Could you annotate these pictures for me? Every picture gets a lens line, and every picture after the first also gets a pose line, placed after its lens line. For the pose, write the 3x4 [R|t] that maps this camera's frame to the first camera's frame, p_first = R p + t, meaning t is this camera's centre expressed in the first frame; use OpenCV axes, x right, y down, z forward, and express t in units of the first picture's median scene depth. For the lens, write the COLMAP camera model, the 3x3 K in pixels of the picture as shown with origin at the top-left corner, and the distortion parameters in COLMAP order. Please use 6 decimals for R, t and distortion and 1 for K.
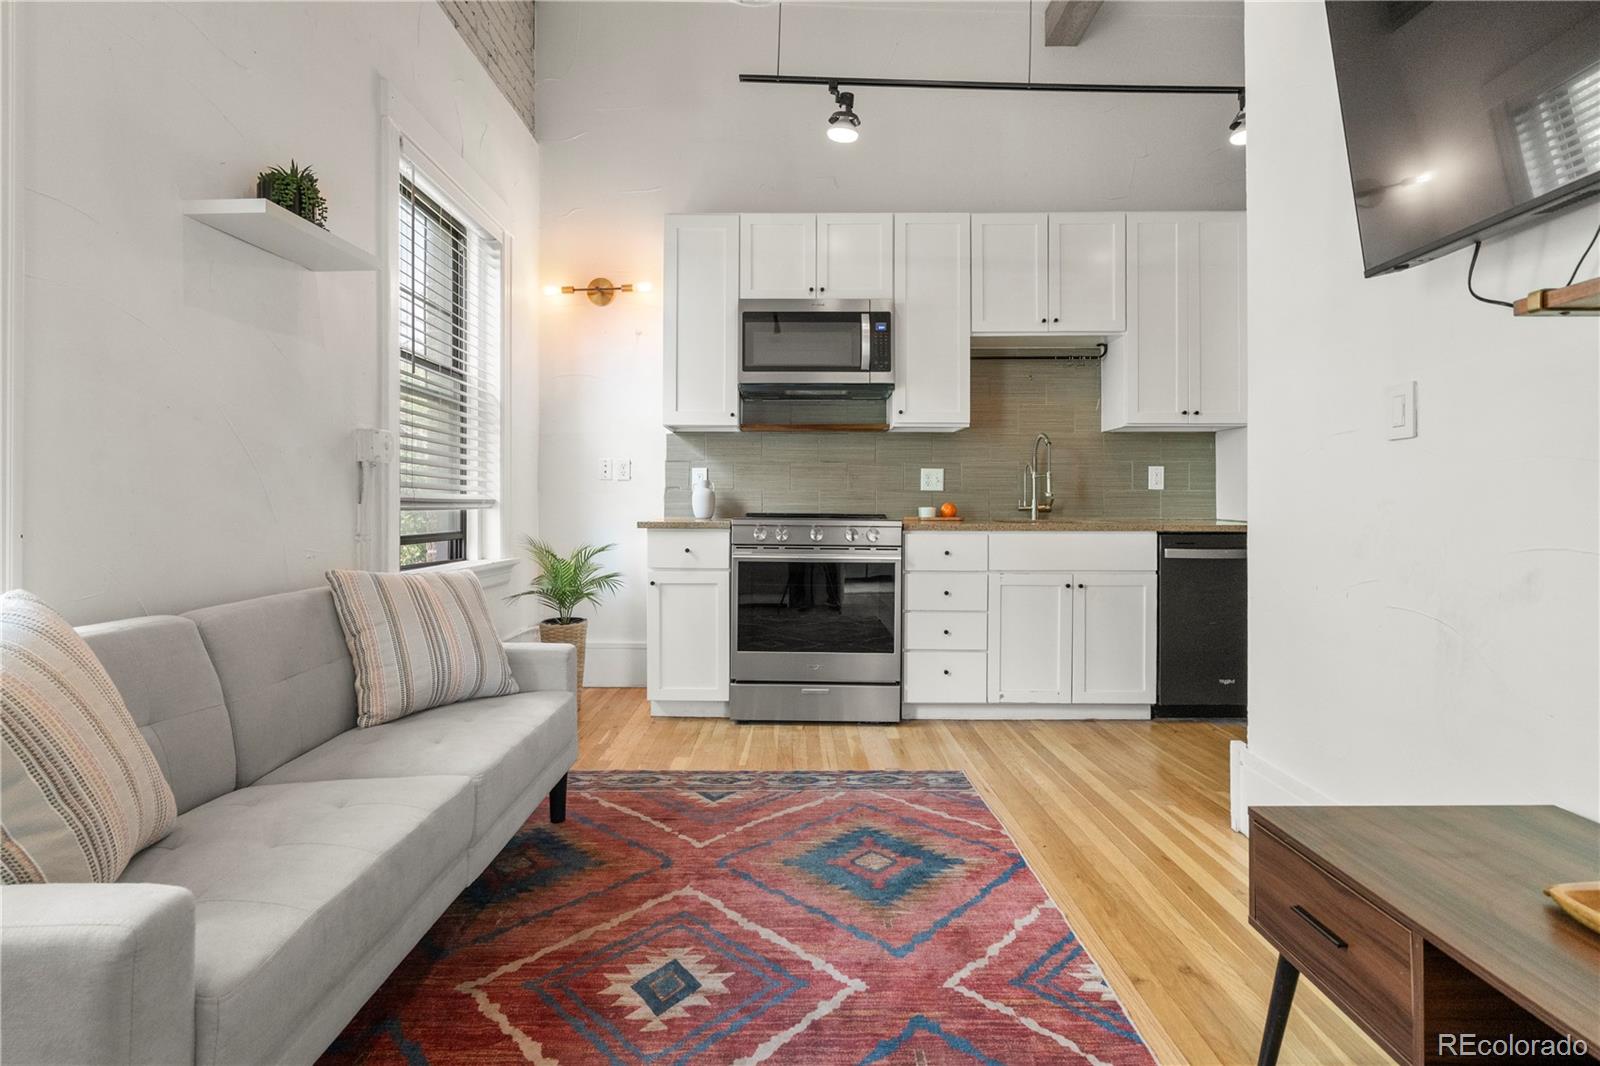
lens RADIAL K [[750.6, 0, 796.9], [0, 750.6, 497.8], [0, 0, 1]] dist [0.000567, 0.000570]
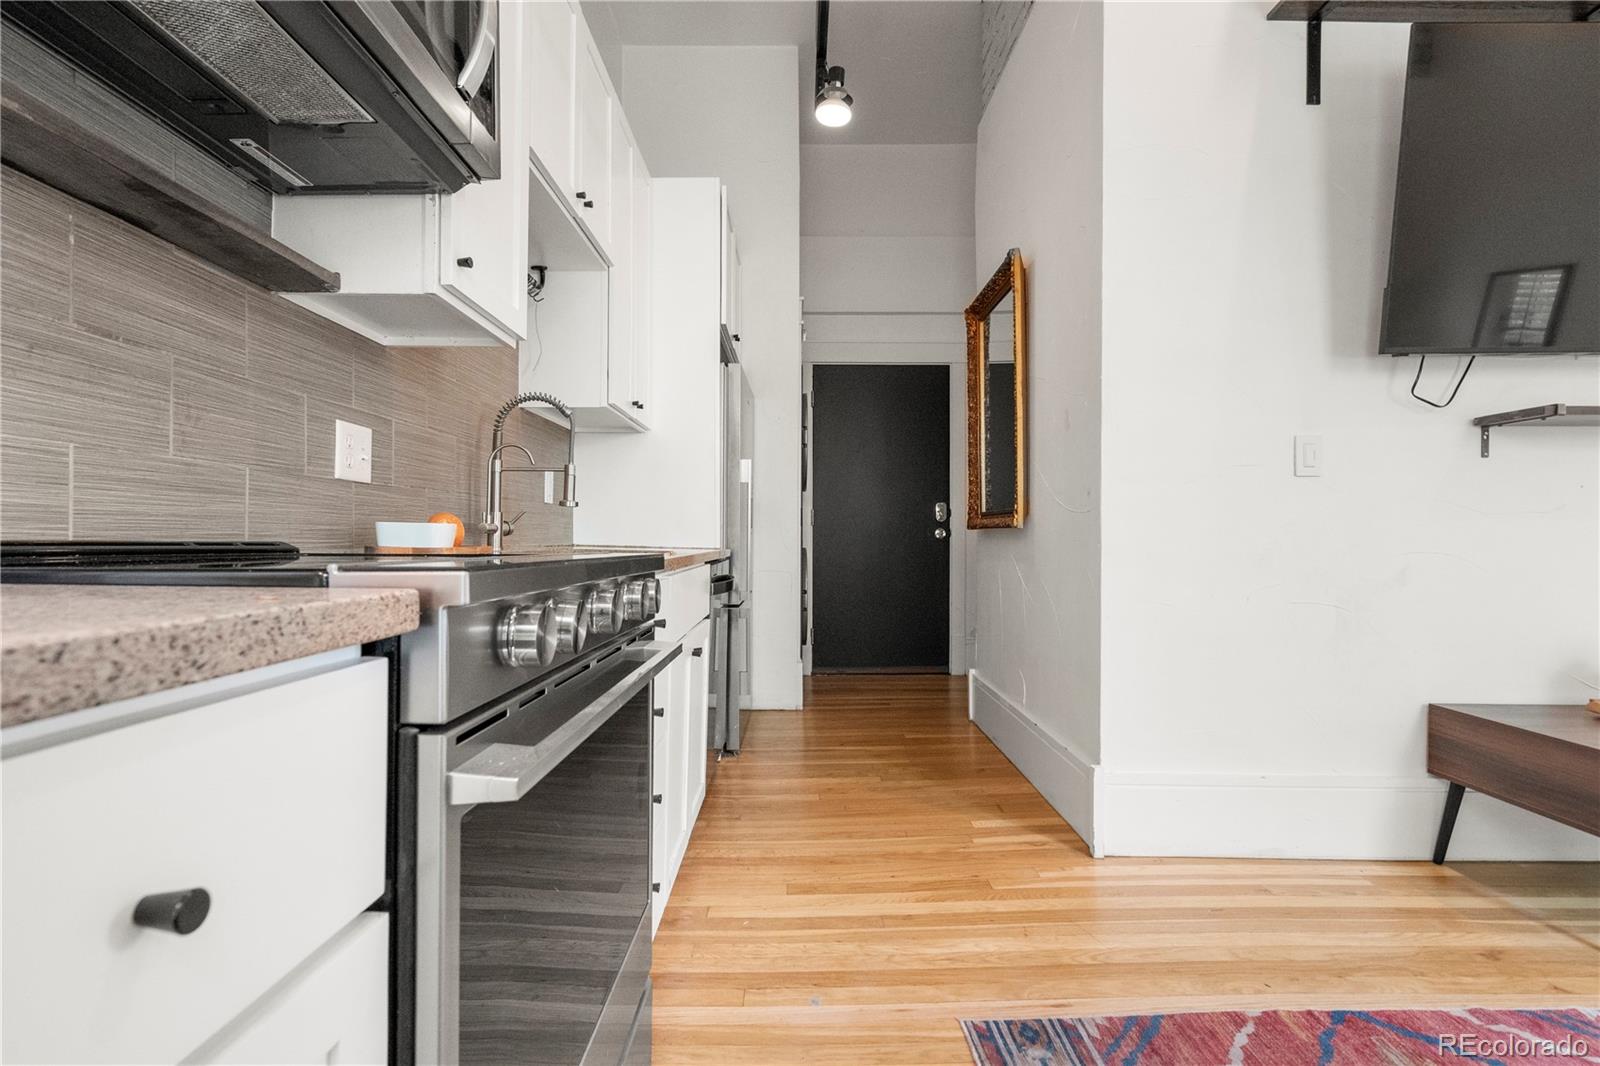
lens RADIAL K [[731.5, 0, 787.0], [0, 731.5, 535.3], [0, 0, 1]] dist [-0.005190, 0.000511]
pose [[0.003099, 0.001284, 0.999994, -0.243846], [-0.013803, 0.999904, -0.001241, 0.019790], [-0.999900, -0.013799, 0.003116, 0.934516]]
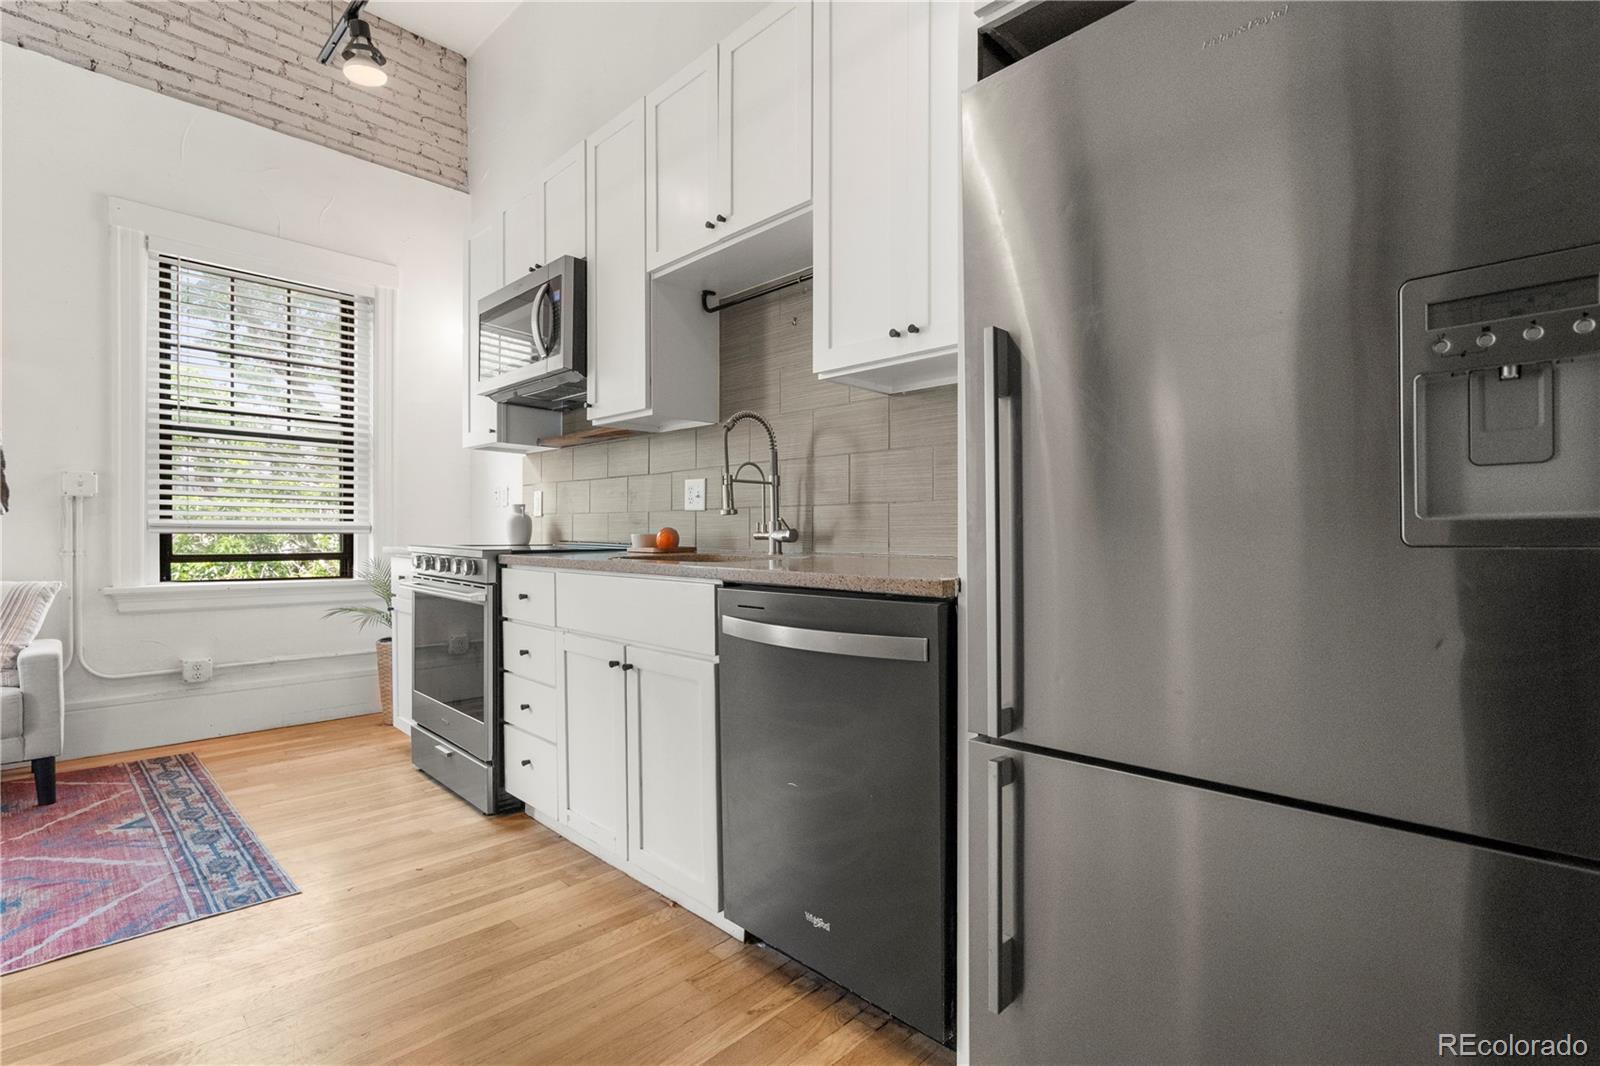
lens RADIAL K [[731.5, 0, 787.0], [0, 731.5, 535.3], [0, 0, 1]] dist [-0.005190, 0.000511]
pose [[0.717552, 0.002519, -0.696500, 0.872564], [0.004132, 0.999960, 0.007873, 0.011053], [0.696492, -0.008527, 0.717513, 0.685196]]
